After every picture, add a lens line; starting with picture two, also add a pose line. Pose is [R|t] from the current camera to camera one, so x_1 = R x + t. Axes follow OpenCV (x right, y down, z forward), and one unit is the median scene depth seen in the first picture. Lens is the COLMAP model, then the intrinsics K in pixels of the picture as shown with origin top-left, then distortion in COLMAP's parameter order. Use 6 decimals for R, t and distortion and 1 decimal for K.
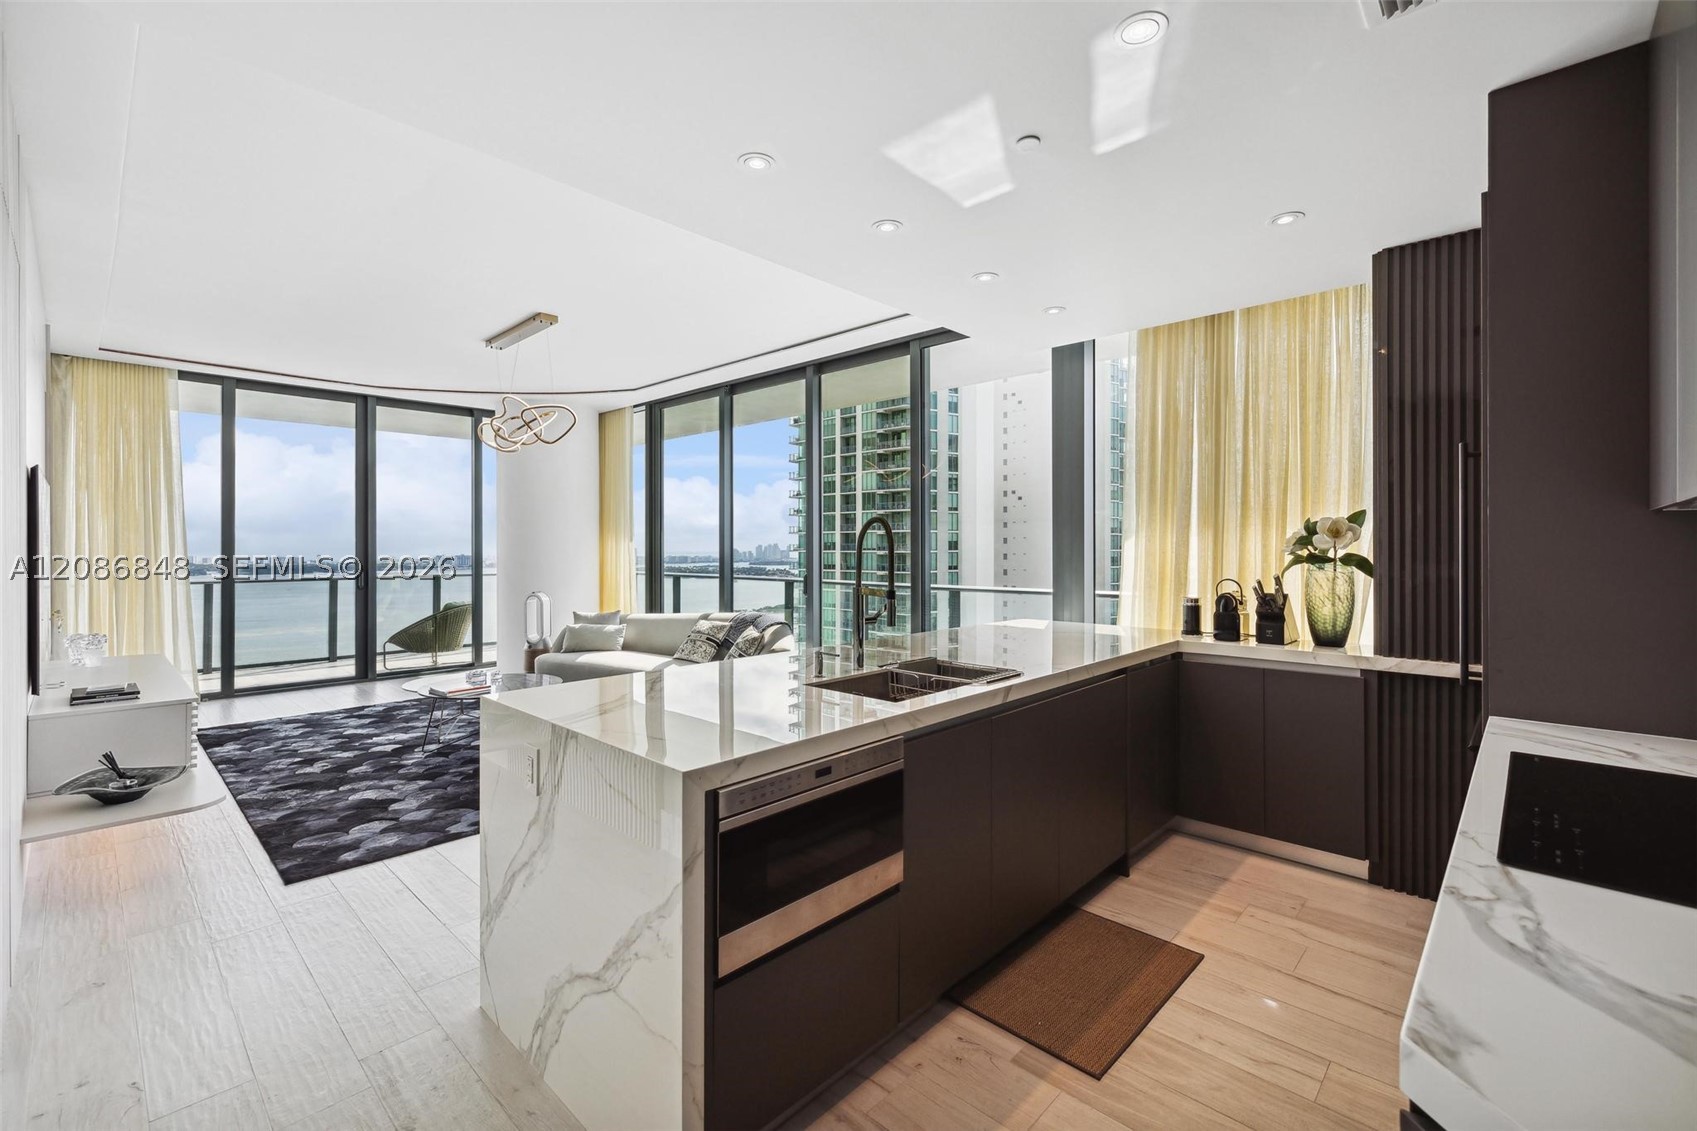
lens RADIAL K [[729.2, 0, 846.2], [0, 729.2, 542.6], [0, 0, 1]] dist [0.004224, -0.000633]
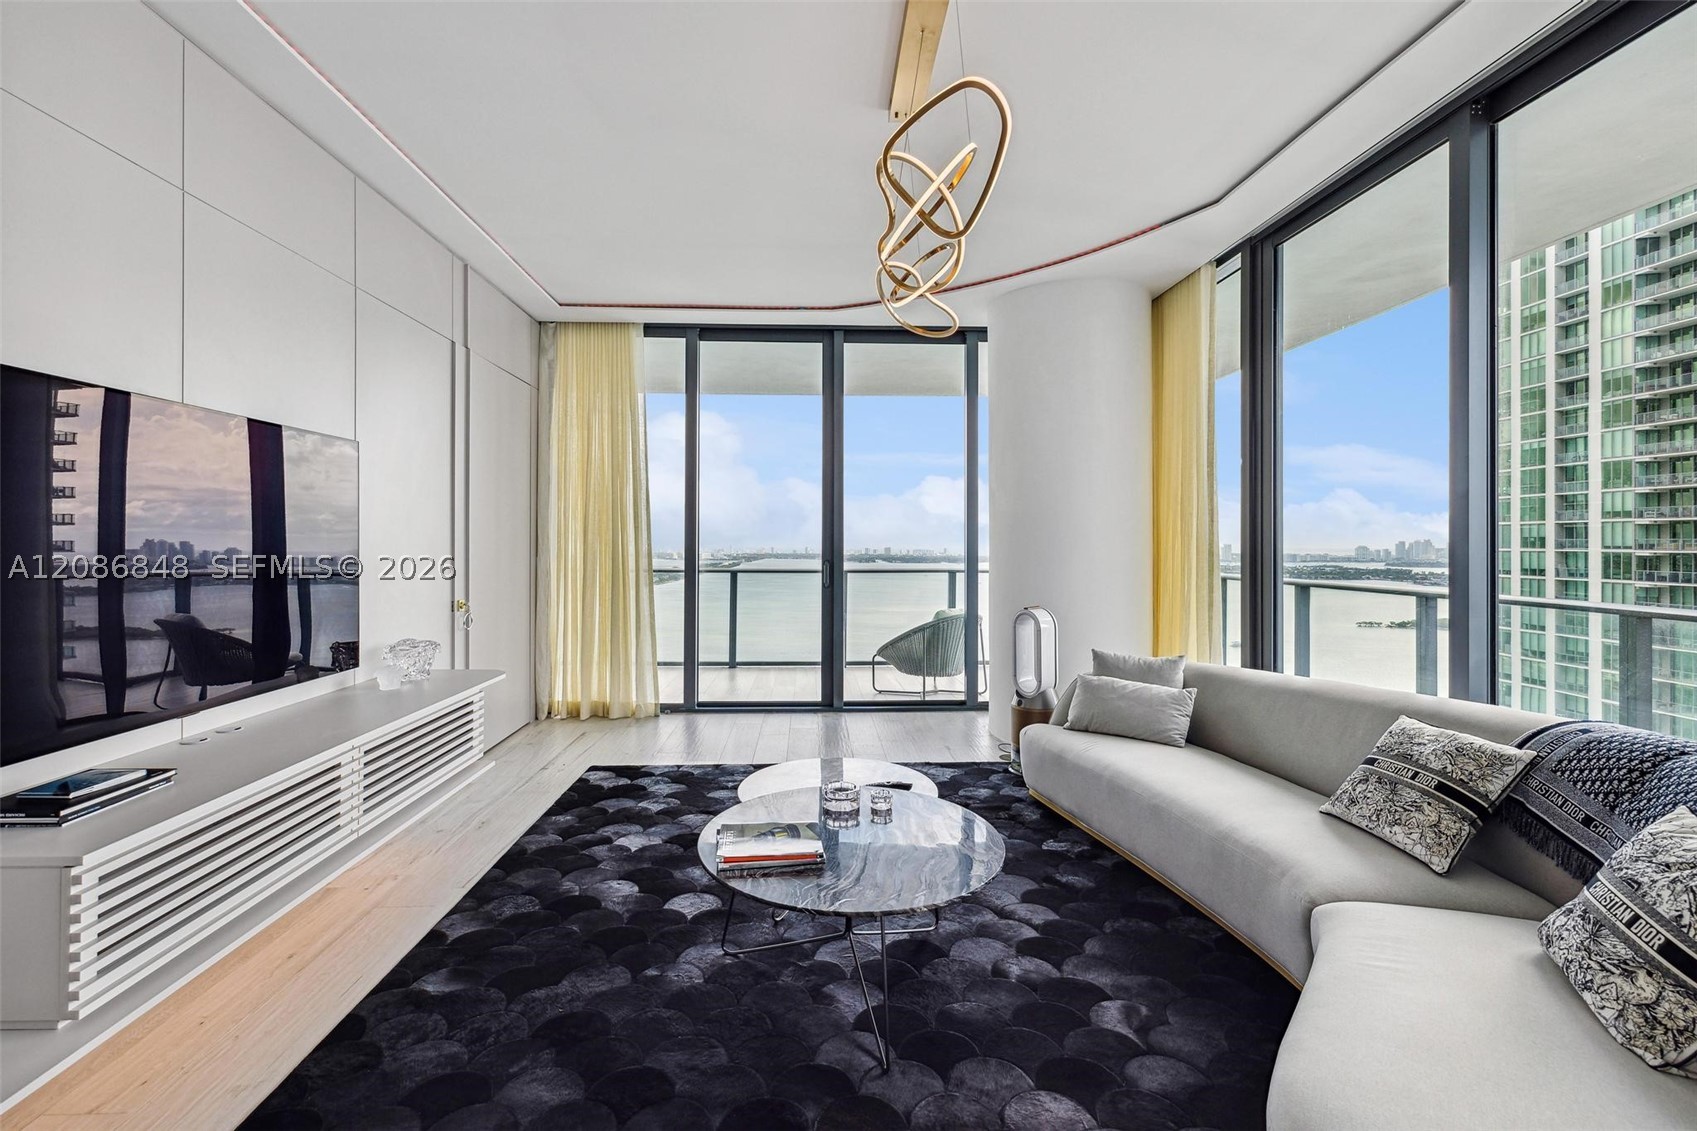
lens RADIAL K [[729.2, 0, 833.6], [0, 729.2, 537.5], [0, 0, 1]] dist [0.004224, -0.000633]
pose [[0.711896, -0.000443, -0.702285, -0.178475], [0.000170, 1.000000, -0.000459, 0.017176], [0.702285, 0.000208, 0.711896, 0.647151]]
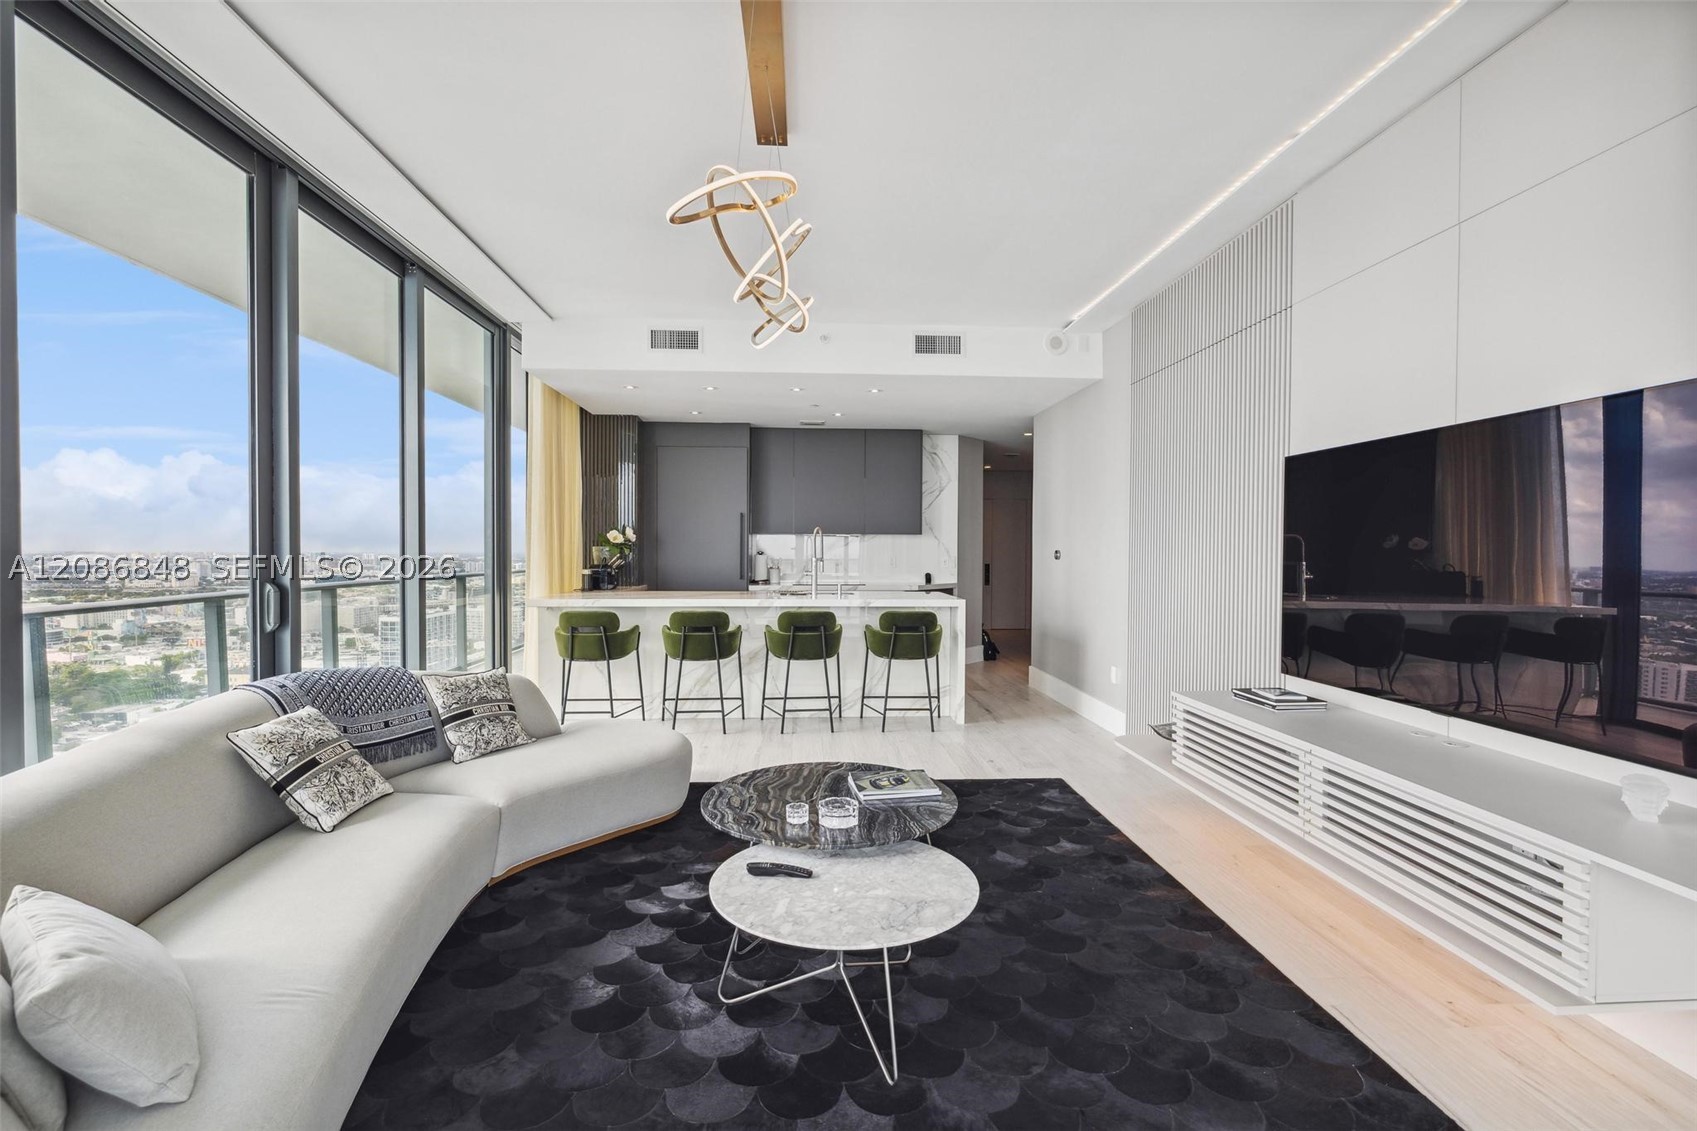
lens RADIAL K [[770.1, 0, 835.4], [0, 770.1, 564.4], [0, 0, 1]] dist [0.000701, -0.000025]
pose [[-0.721223, -0.016965, 0.692495, -0.808504], [-0.007943, 0.999837, 0.016222, 0.021024], [-0.692657, 0.006199, -0.721240, 1.304989]]
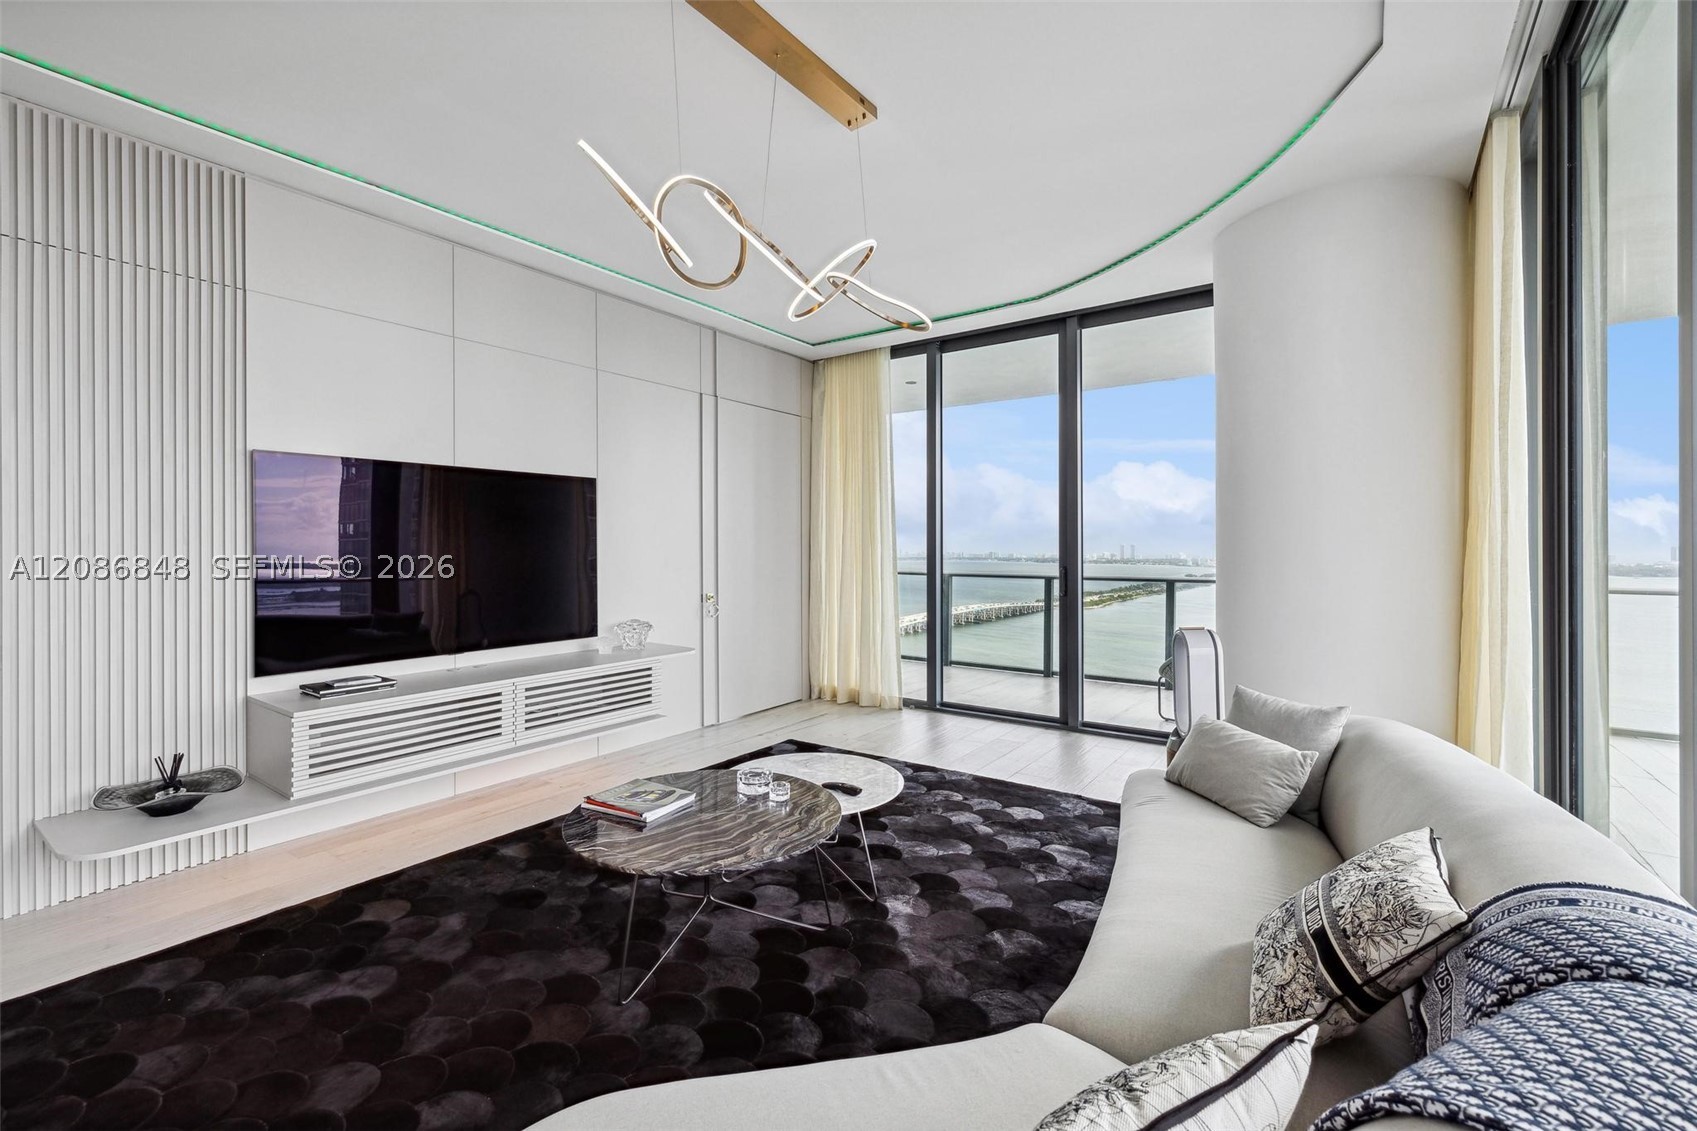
lens RADIAL K [[729.2, 0, 846.5], [0, 729.2, 539.7], [0, 0, 1]] dist [0.004224, -0.000633]
pose [[0.136688, -0.007725, -0.990584, 0.003693], [0.006709, 0.999954, -0.006873, 0.018232], [0.990591, -0.005707, 0.136733, 0.967059]]
